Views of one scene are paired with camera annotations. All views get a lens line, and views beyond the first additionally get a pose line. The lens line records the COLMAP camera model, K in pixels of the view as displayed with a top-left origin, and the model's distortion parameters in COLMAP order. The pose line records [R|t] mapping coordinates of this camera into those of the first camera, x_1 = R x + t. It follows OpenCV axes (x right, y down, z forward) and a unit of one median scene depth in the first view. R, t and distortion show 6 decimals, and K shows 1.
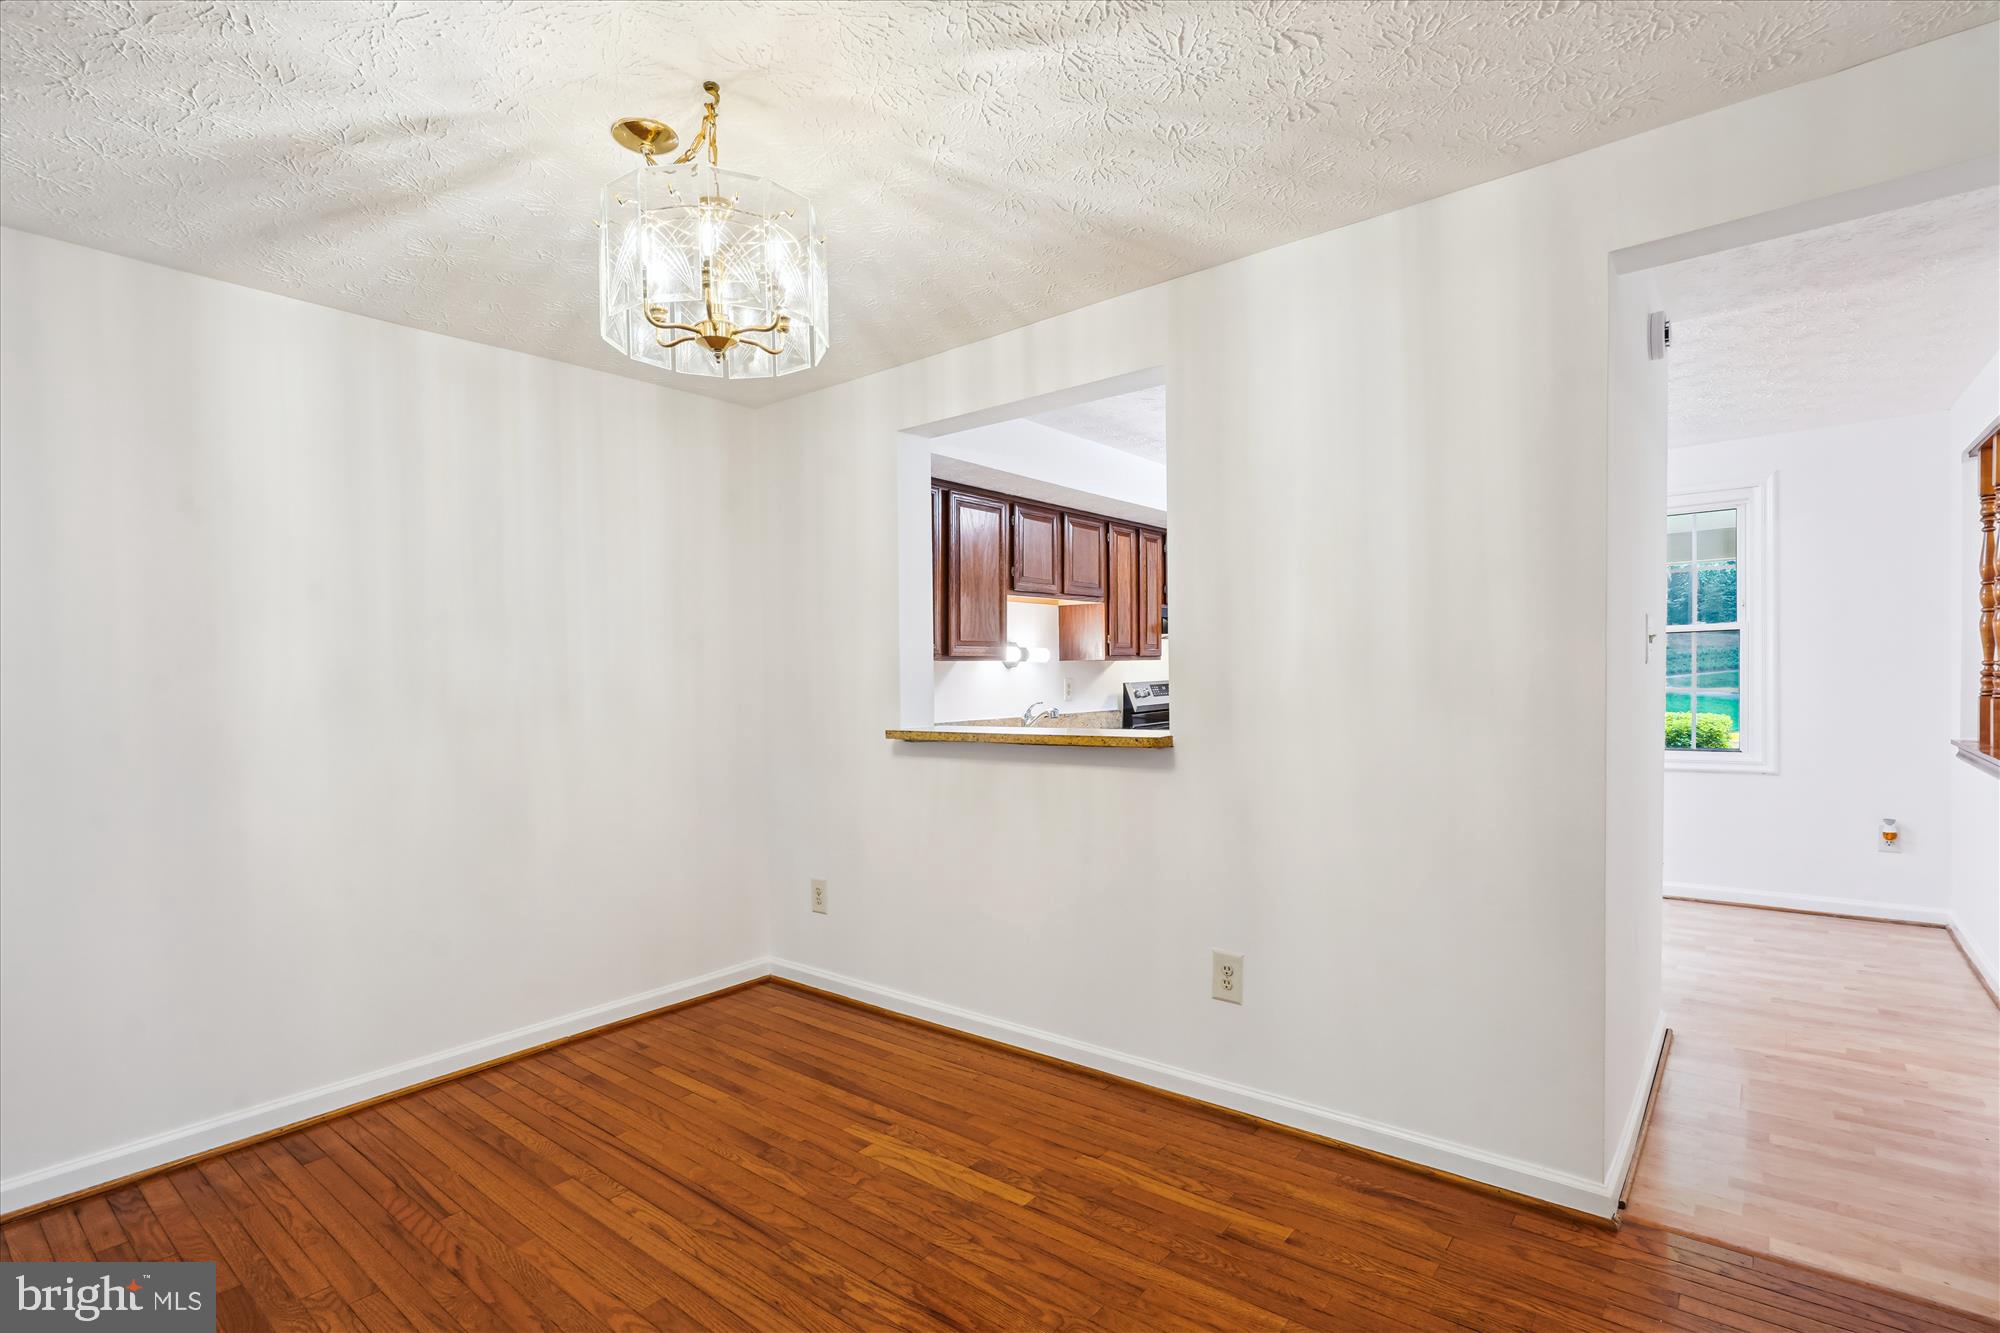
lens RADIAL K [[946.3, 0, 1000.0], [0, 946.3, 666.5], [0, 0, 1]] dist [0.018683, -0.000028]
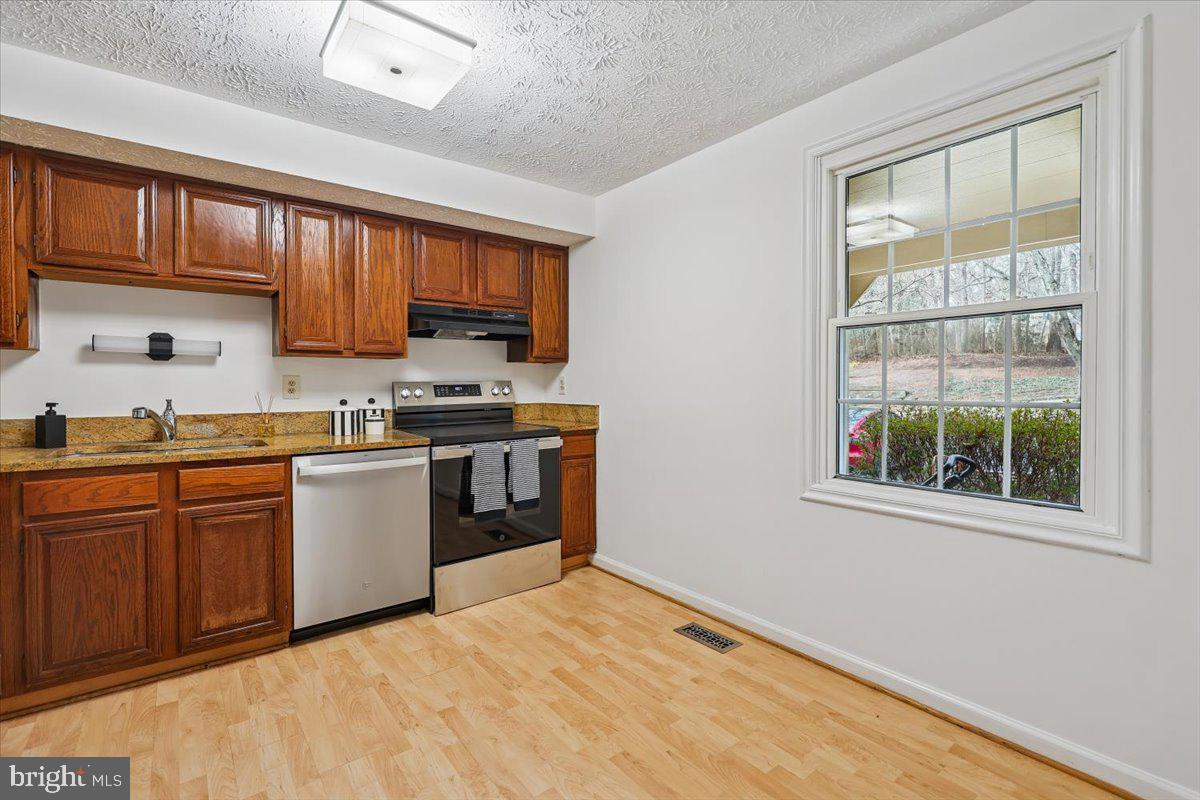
lens RADIAL K [[567.8, 0, 600.0], [0, 567.8, 400.0], [0, 0, 1]] dist [0.018683, -0.000028]
pose [[0.973729, 0.017757, -0.227019, 0.481569], [-0.013124, 0.999674, 0.021901, 0.019959], [0.227333, -0.018346, 0.973644, 0.487867]]
